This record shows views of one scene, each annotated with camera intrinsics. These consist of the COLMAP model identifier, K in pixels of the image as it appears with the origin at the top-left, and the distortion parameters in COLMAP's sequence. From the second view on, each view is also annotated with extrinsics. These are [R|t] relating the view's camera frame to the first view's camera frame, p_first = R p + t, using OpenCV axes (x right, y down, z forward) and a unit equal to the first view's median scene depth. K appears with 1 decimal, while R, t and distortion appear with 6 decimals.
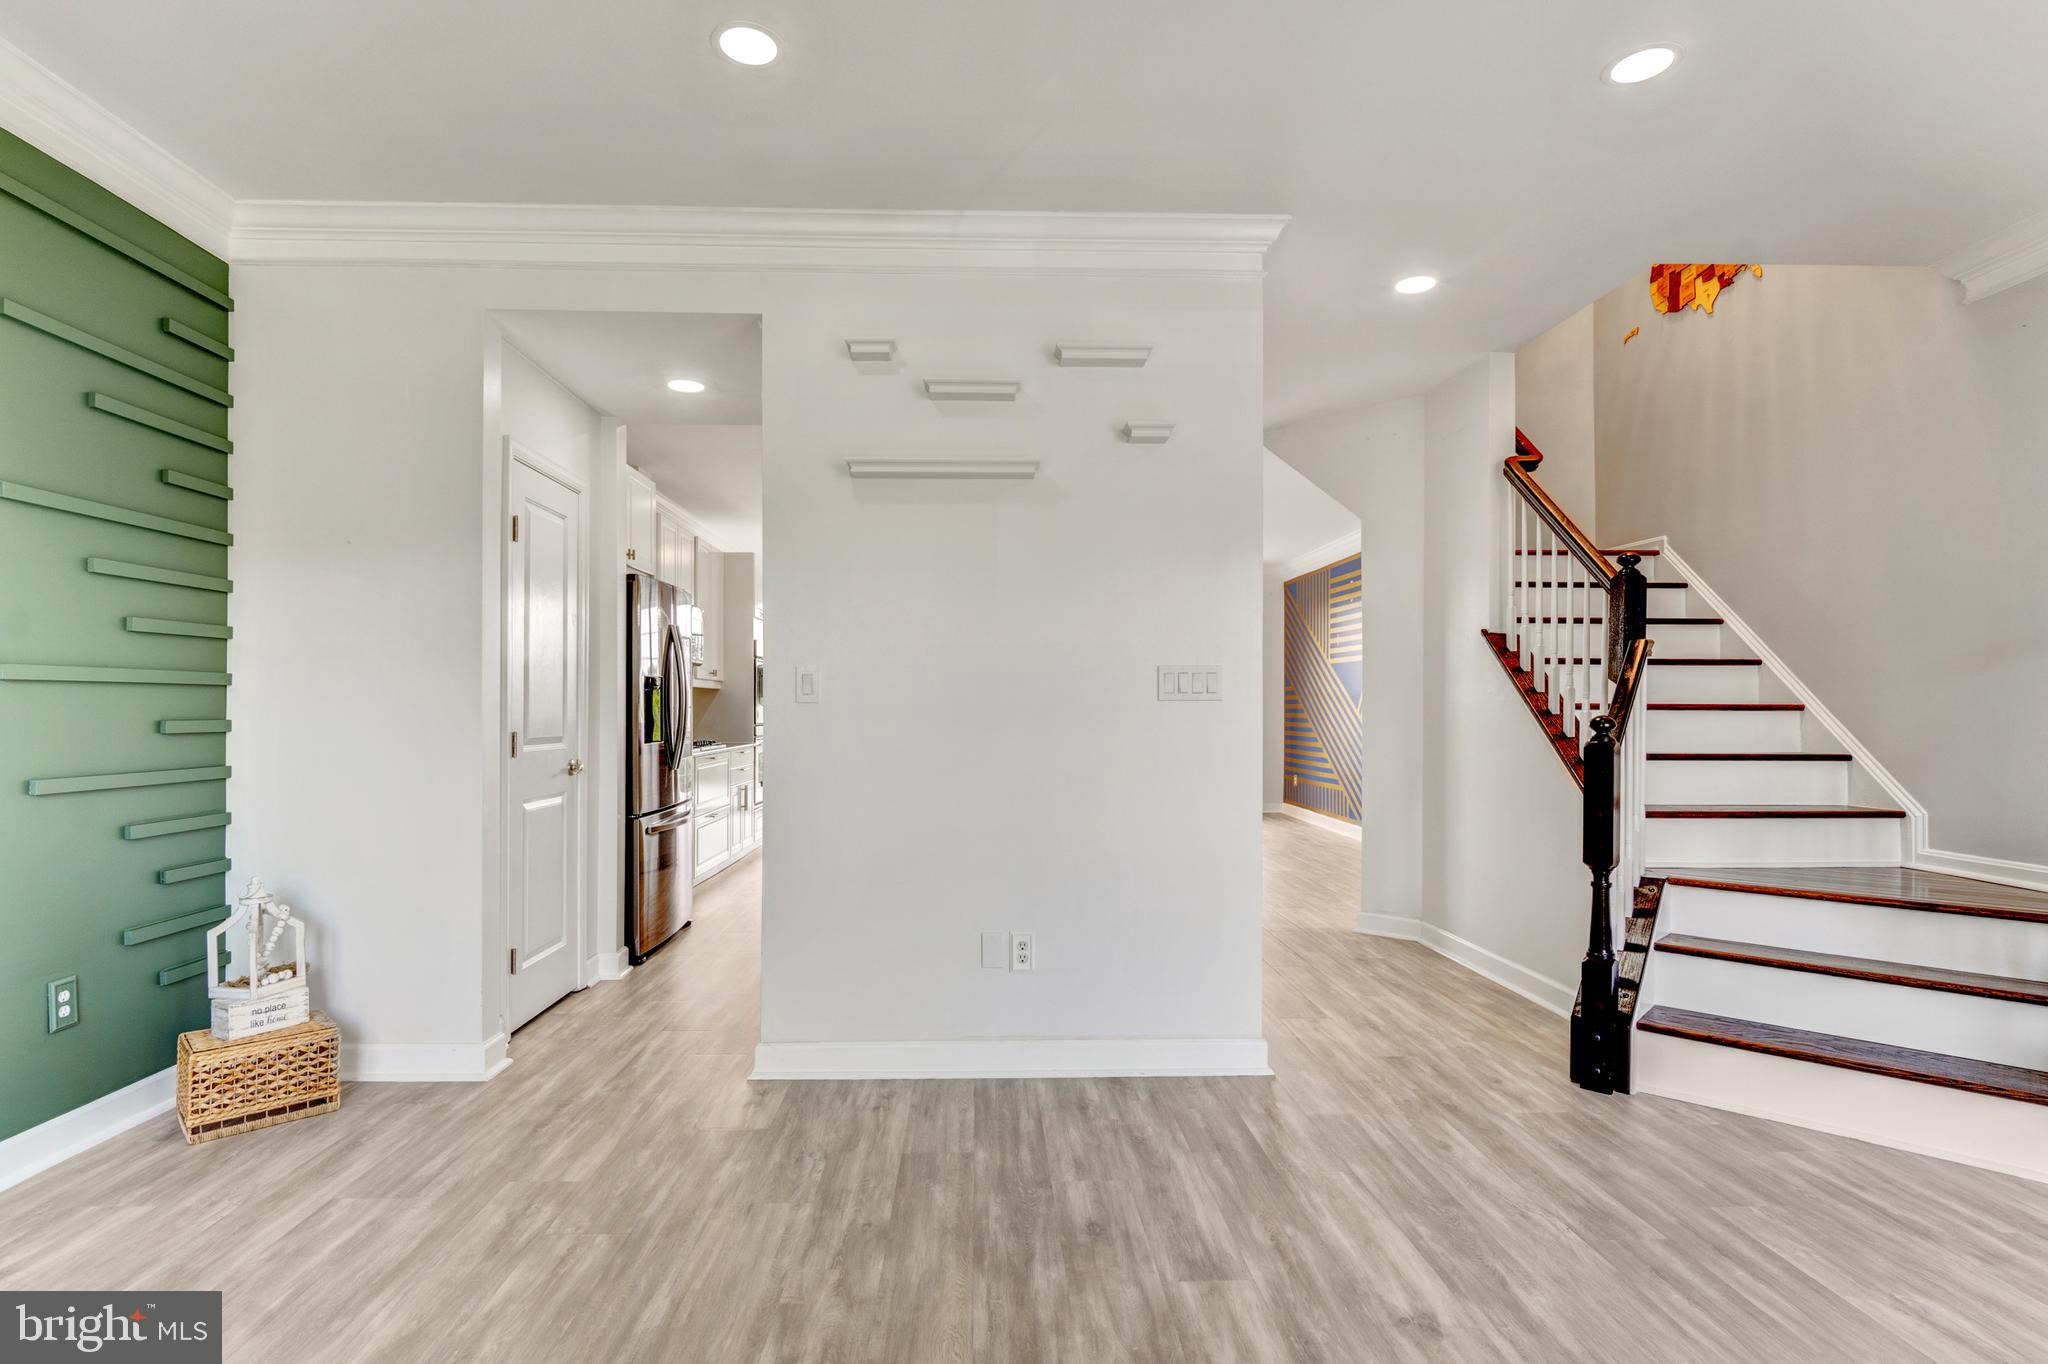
lens RADIAL K [[1022.4, 0, 1018.1], [0, 1022.4, 708.8], [0, 0, 1]] dist [-0.004559, -0.001514]
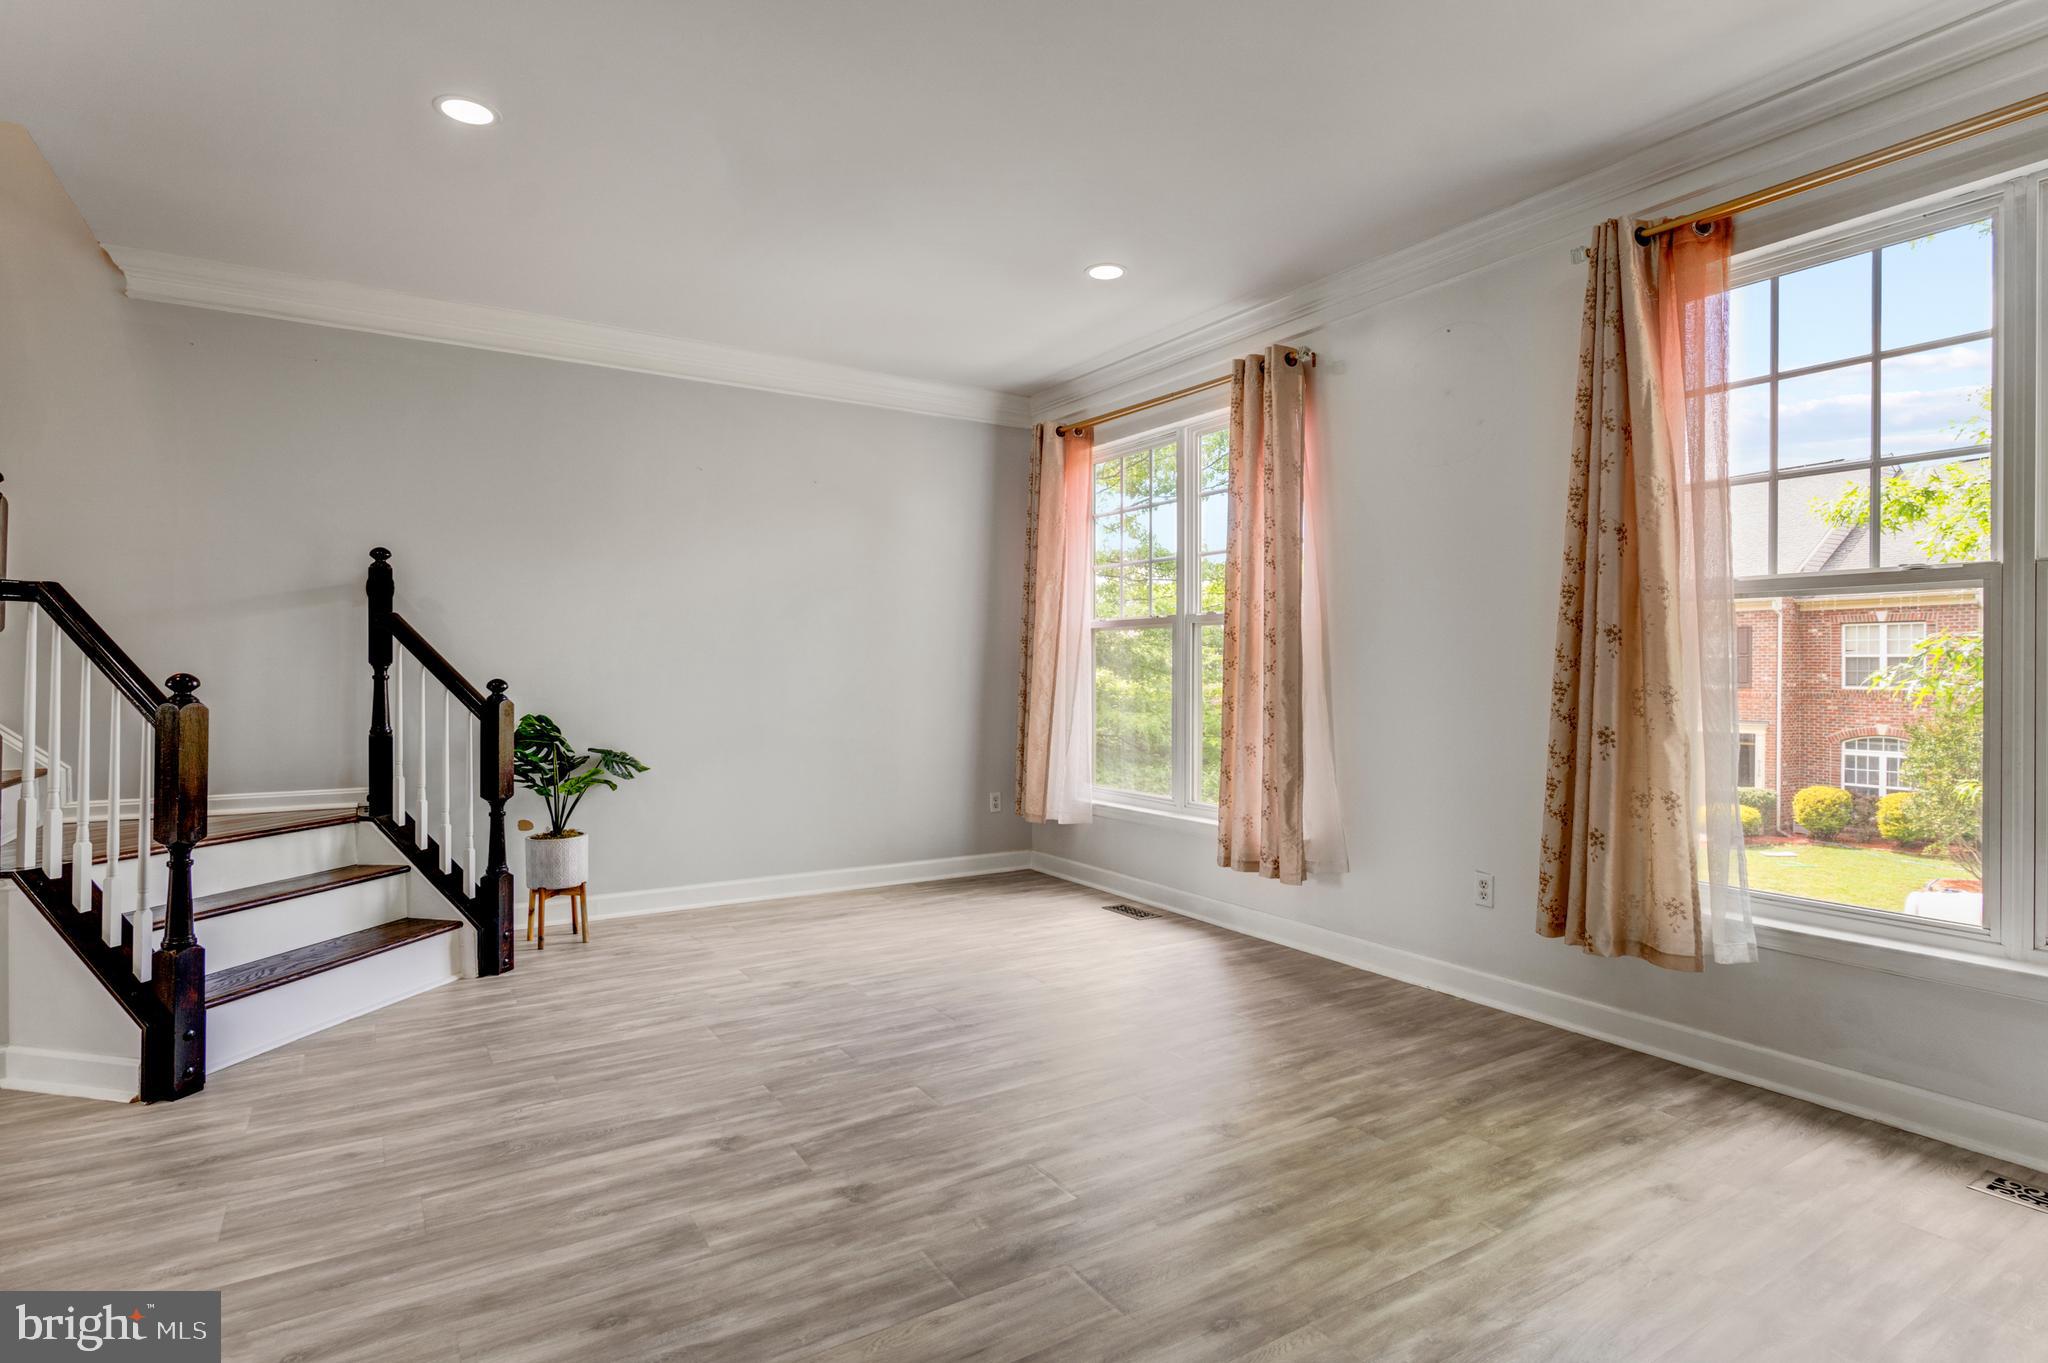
lens RADIAL K [[1024.2, 0, 990.0], [0, 1024.2, 684.5], [0, 0, 1]] dist [-0.002980, -0.000908]
pose [[-0.478387, -0.014442, 0.878031, -0.538012], [-0.003507, 0.999888, 0.014536, -0.000246], [-0.878142, 0.003874, -0.478384, 0.792821]]
